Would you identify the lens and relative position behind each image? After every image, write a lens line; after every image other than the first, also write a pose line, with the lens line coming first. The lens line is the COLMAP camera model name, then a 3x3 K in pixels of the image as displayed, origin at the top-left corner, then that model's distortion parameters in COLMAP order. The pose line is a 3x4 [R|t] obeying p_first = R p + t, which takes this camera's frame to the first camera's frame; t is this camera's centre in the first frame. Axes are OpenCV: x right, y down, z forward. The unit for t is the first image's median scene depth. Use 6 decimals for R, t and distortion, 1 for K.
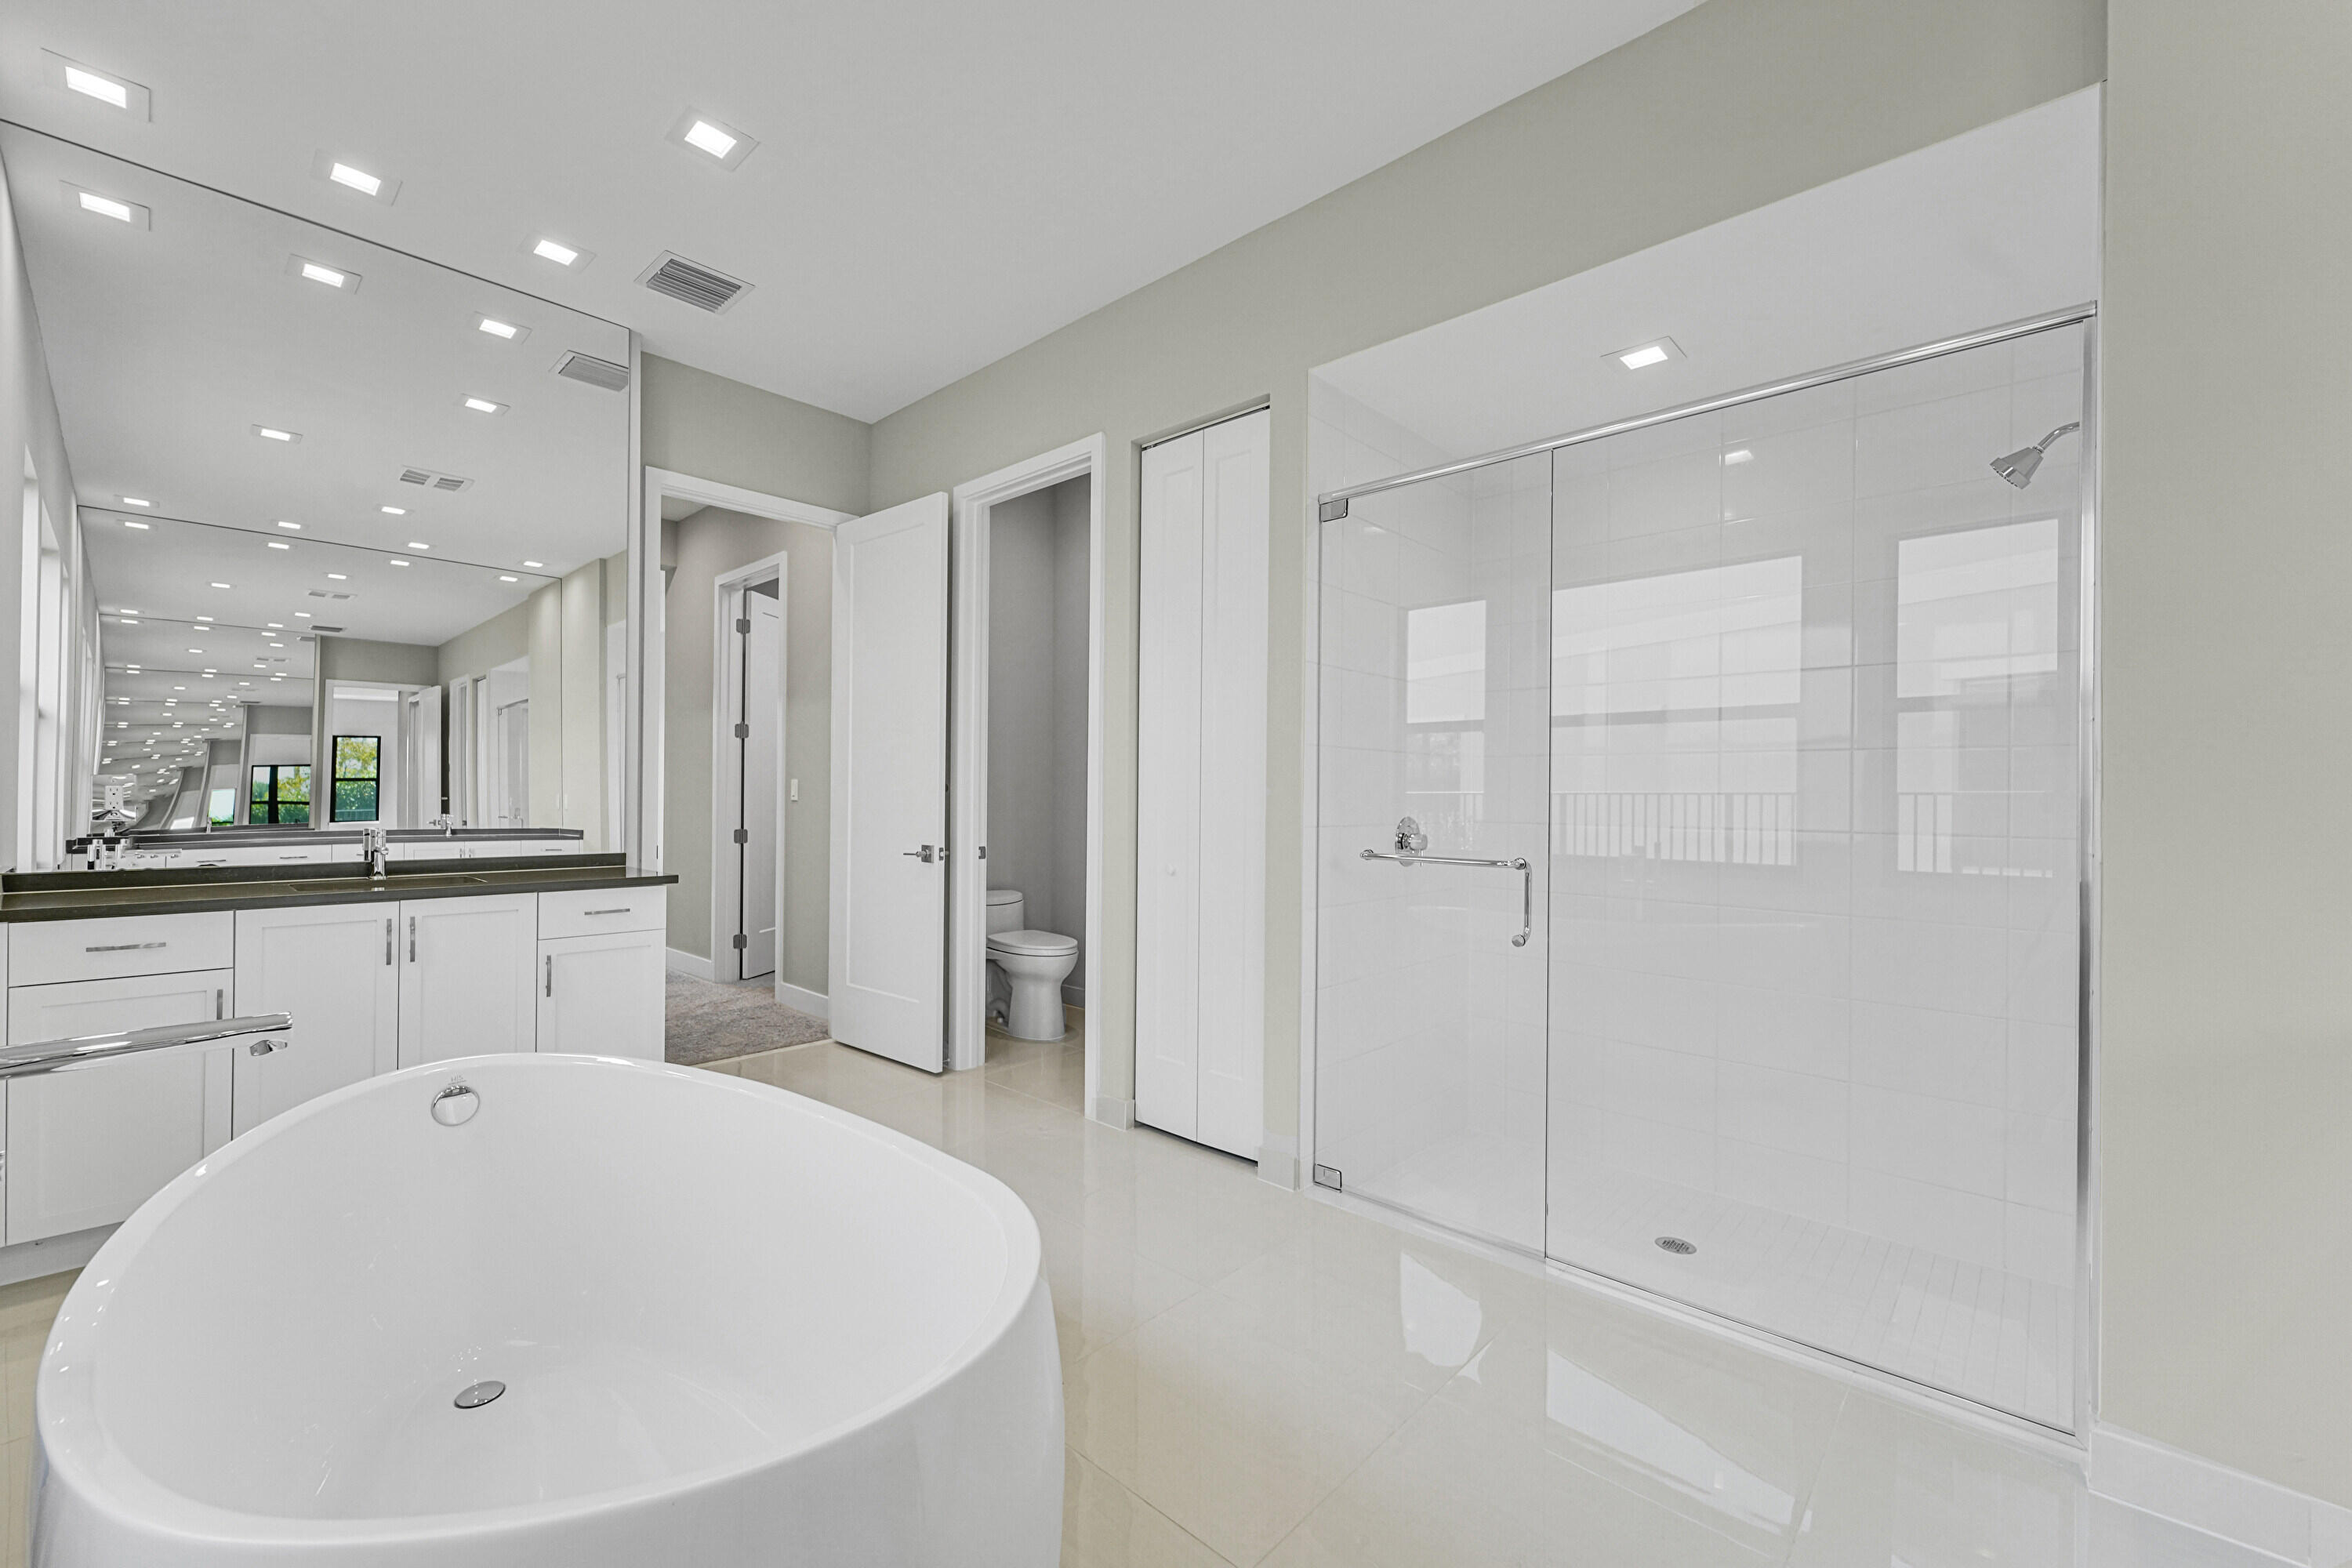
lens RADIAL K [[944.8, 0, 1176.0], [0, 944.8, 784.0], [0, 0, 1]] dist [-0.000331, 0.000091]
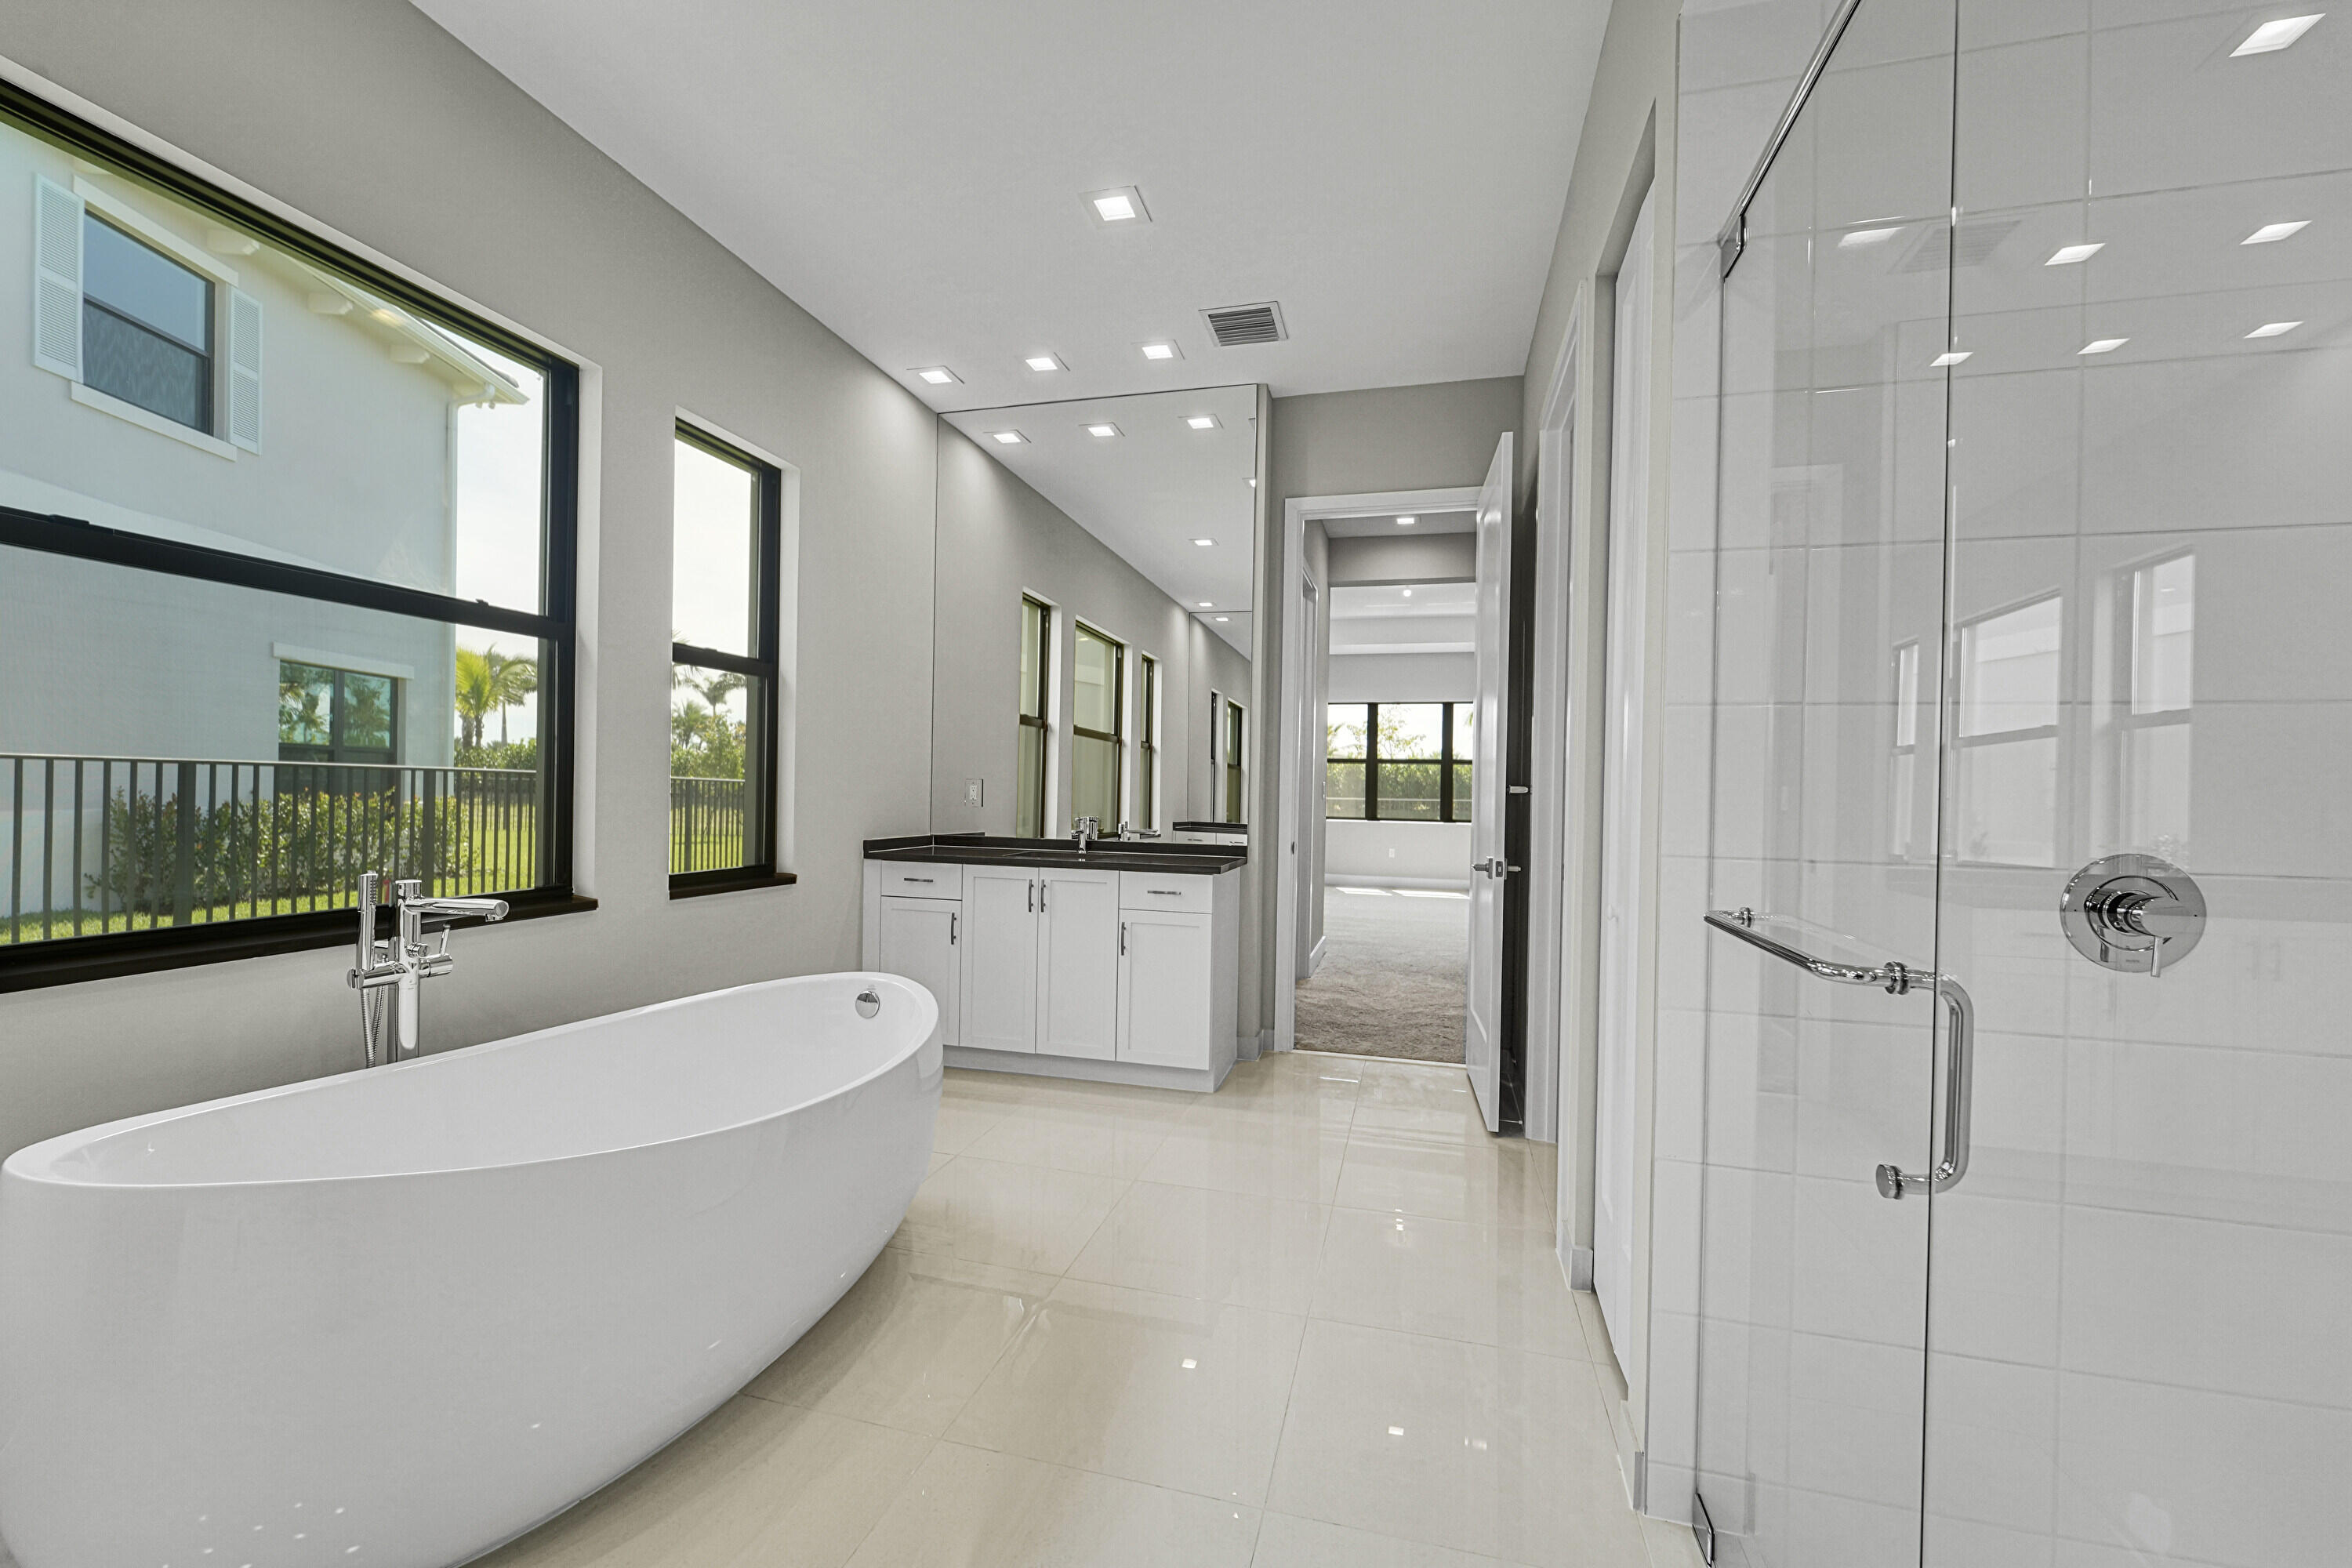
lens RADIAL K [[944.8, 0, 1176.0], [0, 944.8, 784.0], [0, 0, 1]] dist [-0.000331, 0.000091]
pose [[0.470545, -0.005376, -0.882360, 0.457323], [-0.003227, 0.999964, -0.007813, 0.009885], [0.882370, 0.006524, 0.470511, 0.468091]]
